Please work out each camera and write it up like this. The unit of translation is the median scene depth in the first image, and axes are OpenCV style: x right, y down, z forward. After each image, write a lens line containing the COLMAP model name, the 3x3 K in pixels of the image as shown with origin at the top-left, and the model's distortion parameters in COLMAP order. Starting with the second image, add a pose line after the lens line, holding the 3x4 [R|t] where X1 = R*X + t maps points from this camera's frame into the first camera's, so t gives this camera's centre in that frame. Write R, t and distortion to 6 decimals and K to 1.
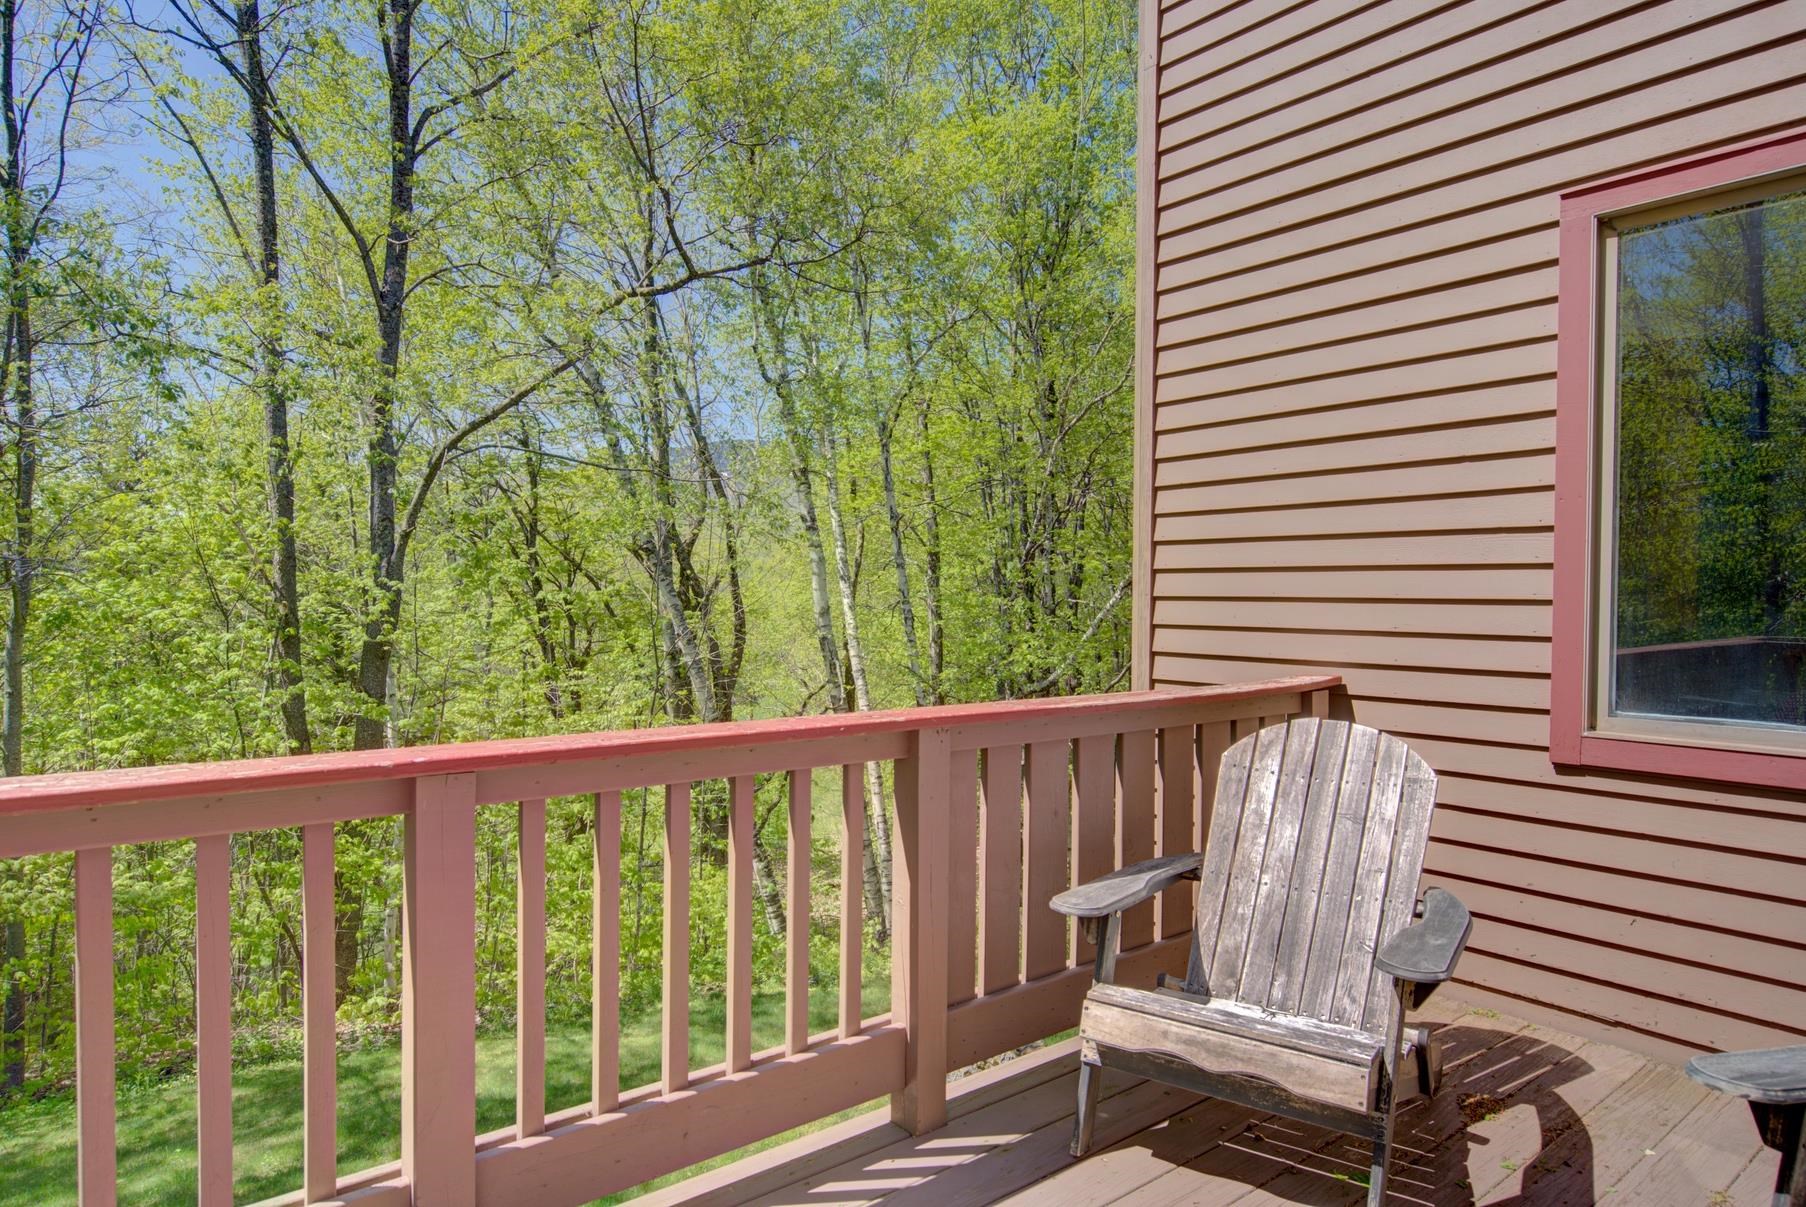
lens RADIAL K [[1075.5, 0, 902.2], [0, 1075.5, 615.9], [0, 0, 1]] dist [0.000843, -0.001794]
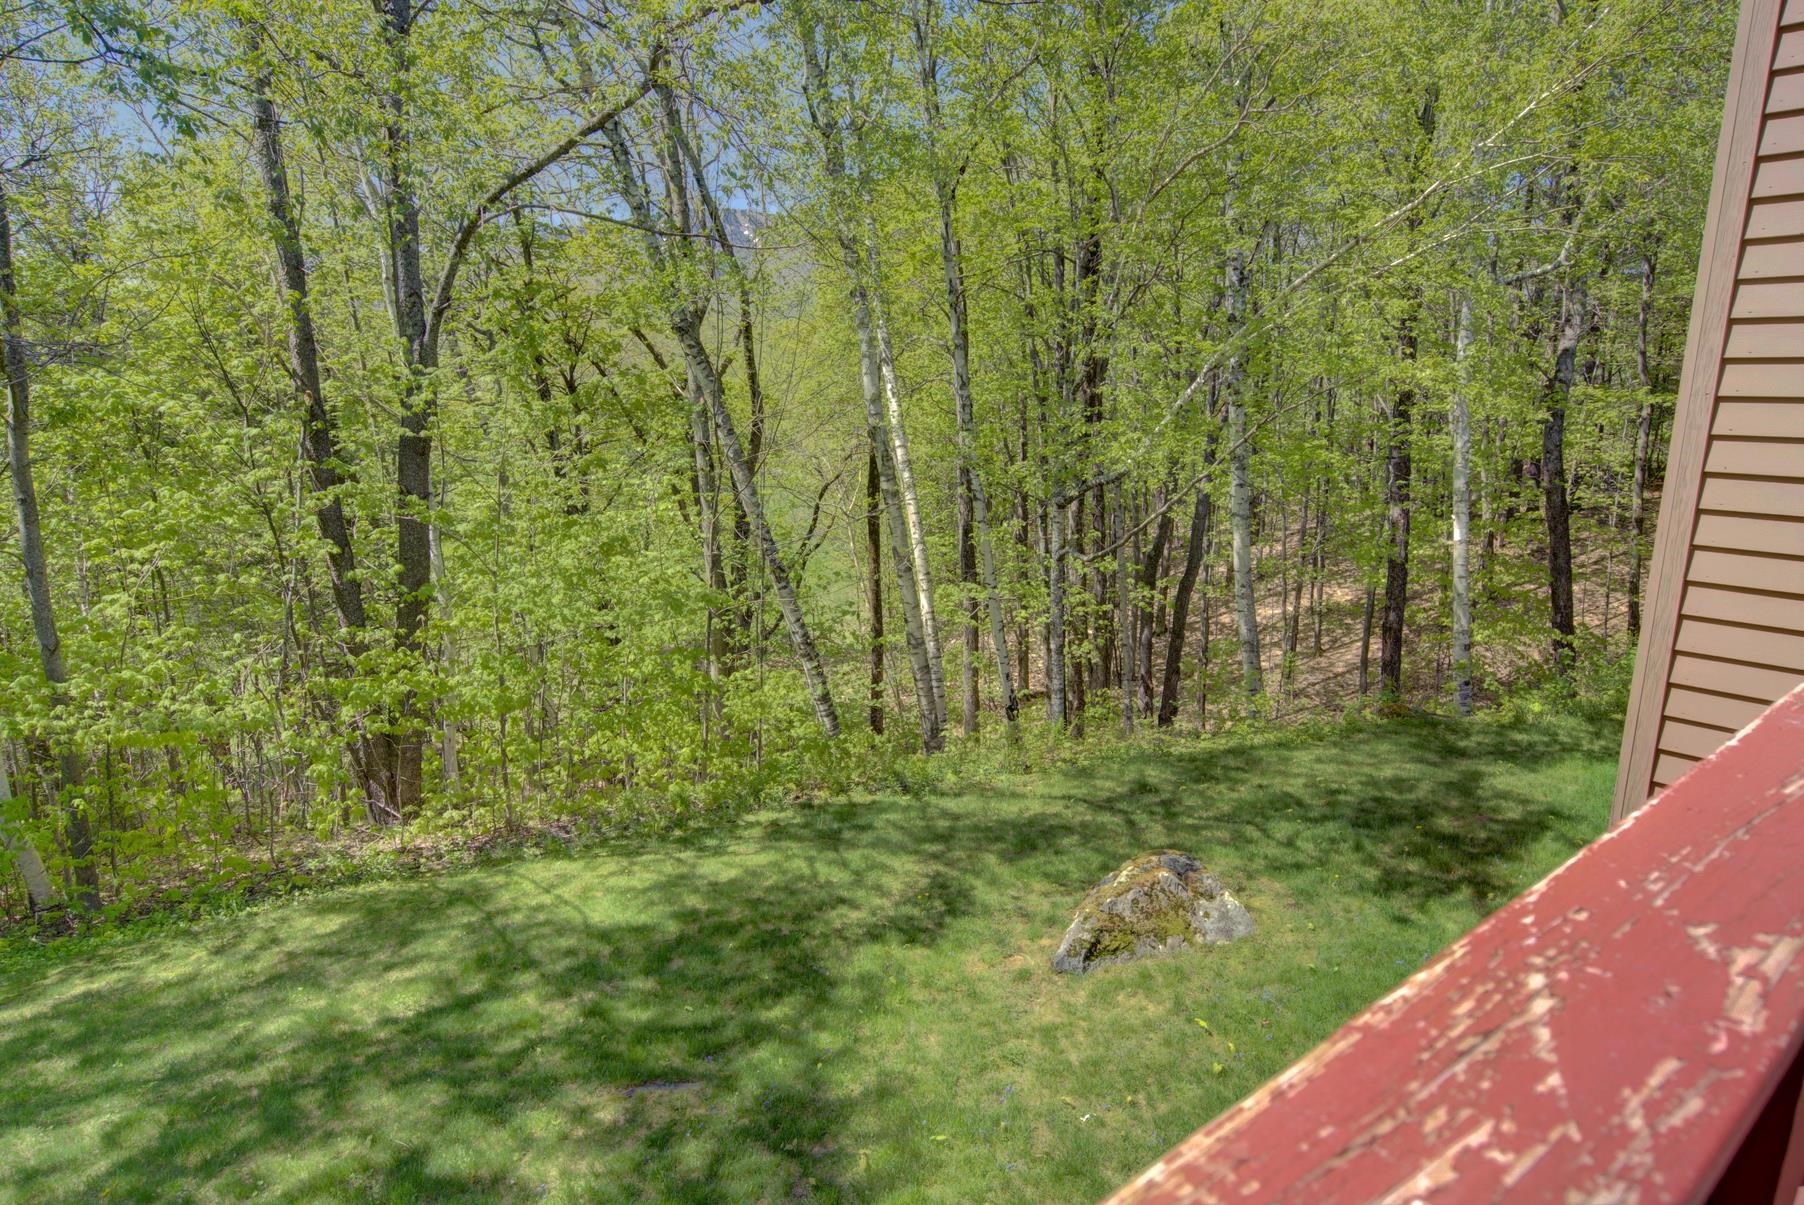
lens RADIAL K [[1074.4, 0, 901.2], [0, 1074.4, 614.9], [0, 0, 1]] dist [0.000843, -0.001794]
pose [[0.999764, -0.008105, 0.020136, -0.102799], [0.003956, 0.980175, 0.198093, -0.005974], [-0.021342, -0.197967, 0.979976, 0.082735]]
